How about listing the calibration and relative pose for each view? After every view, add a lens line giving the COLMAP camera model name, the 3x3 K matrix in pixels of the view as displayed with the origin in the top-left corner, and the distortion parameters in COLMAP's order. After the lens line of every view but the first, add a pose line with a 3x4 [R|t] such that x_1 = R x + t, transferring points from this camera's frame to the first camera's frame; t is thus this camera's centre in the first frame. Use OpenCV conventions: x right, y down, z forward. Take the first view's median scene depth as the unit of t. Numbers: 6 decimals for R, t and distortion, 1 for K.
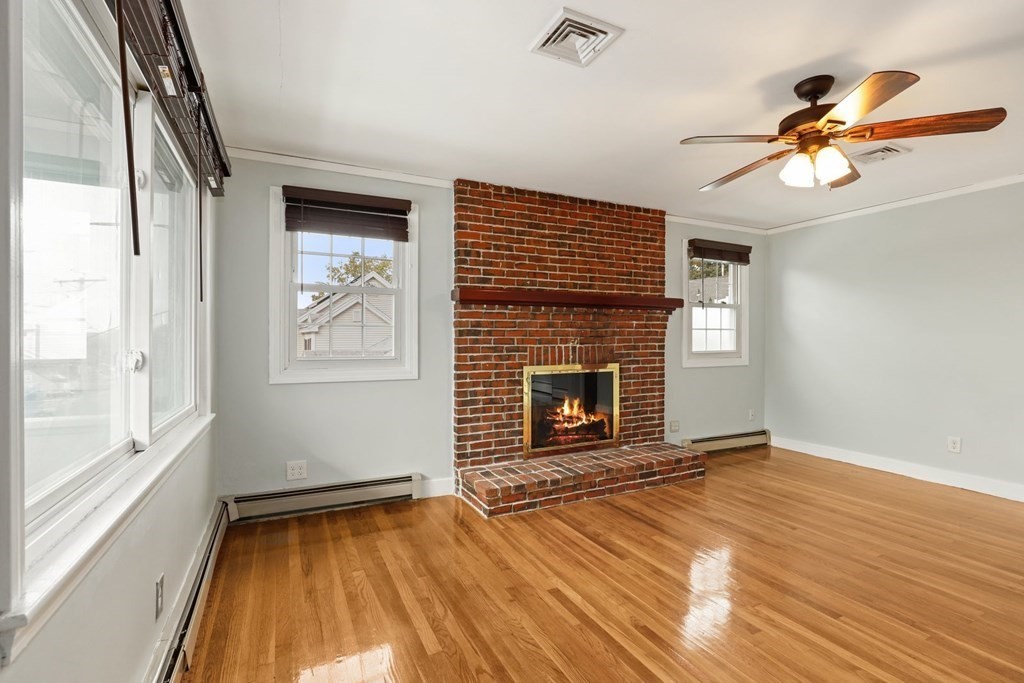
lens RADIAL K [[477.8, 0, 497.6], [0, 477.8, 342.6], [0, 0, 1]] dist [-0.020606, 0.001813]
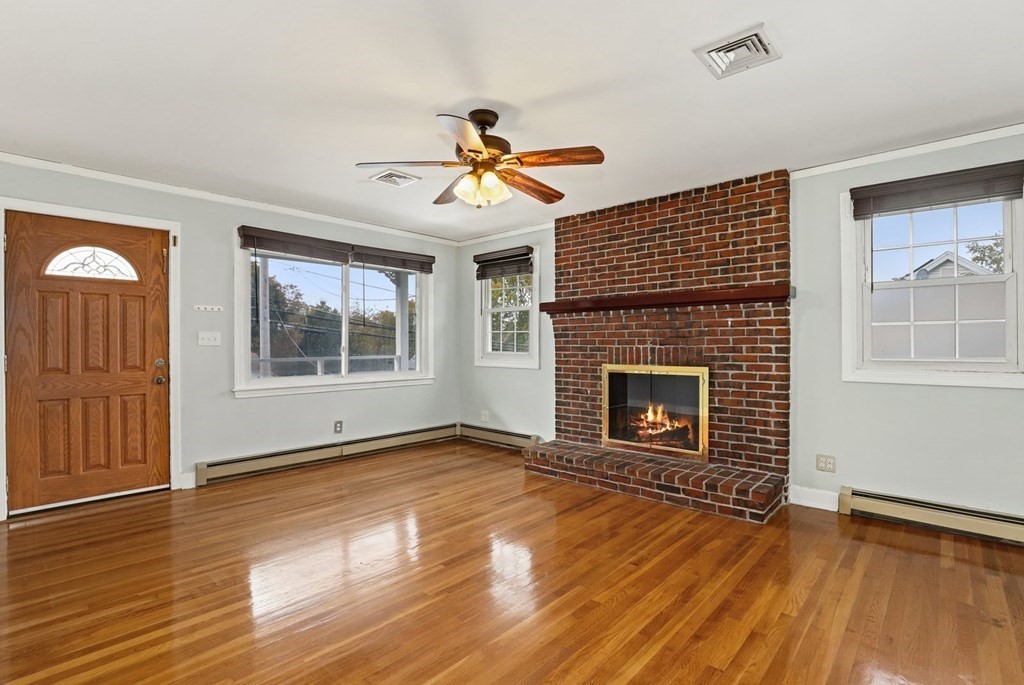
lens RADIAL K [[477.8, 0, 508.5], [0, 477.8, 345.3], [0, 0, 1]] dist [-0.020606, 0.001813]
pose [[0.365110, 0.005944, -0.930945, 1.039995], [-0.003624, 0.999981, 0.004963, -0.000224], [0.930957, 0.001562, 0.365125, 0.376364]]
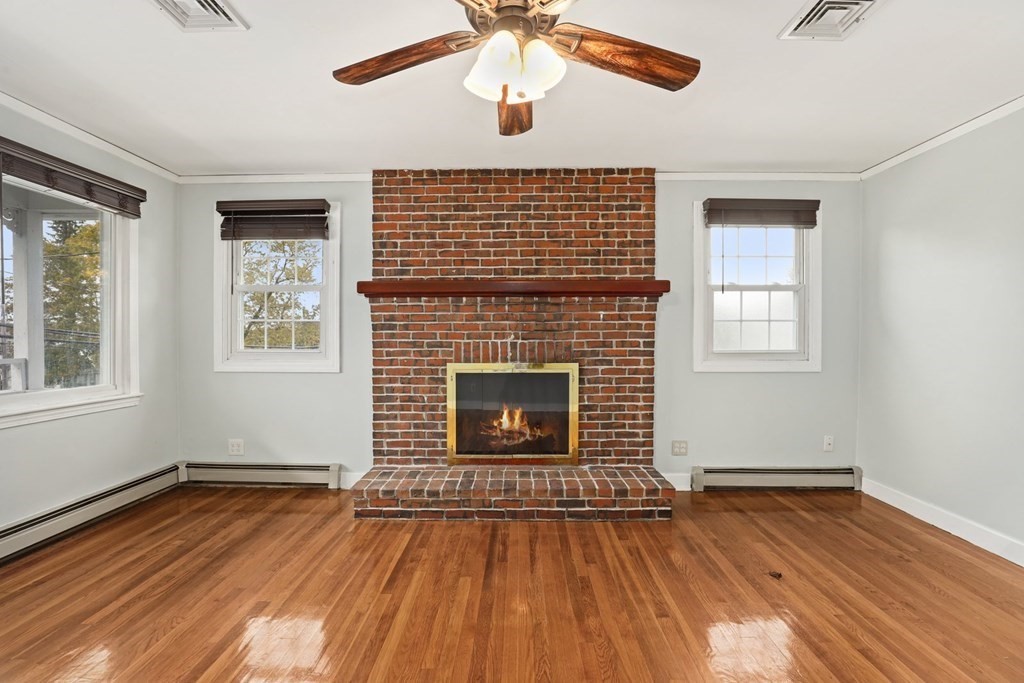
lens RADIAL K [[477.8, 0, 501.5], [0, 477.8, 341.0], [0, 0, 1]] dist [-0.020606, 0.001813]
pose [[0.889269, 0.008514, -0.457304, 0.569317], [-0.004709, 0.999944, 0.009459, -0.002049], [0.457359, -0.006258, 0.889260, 0.234301]]
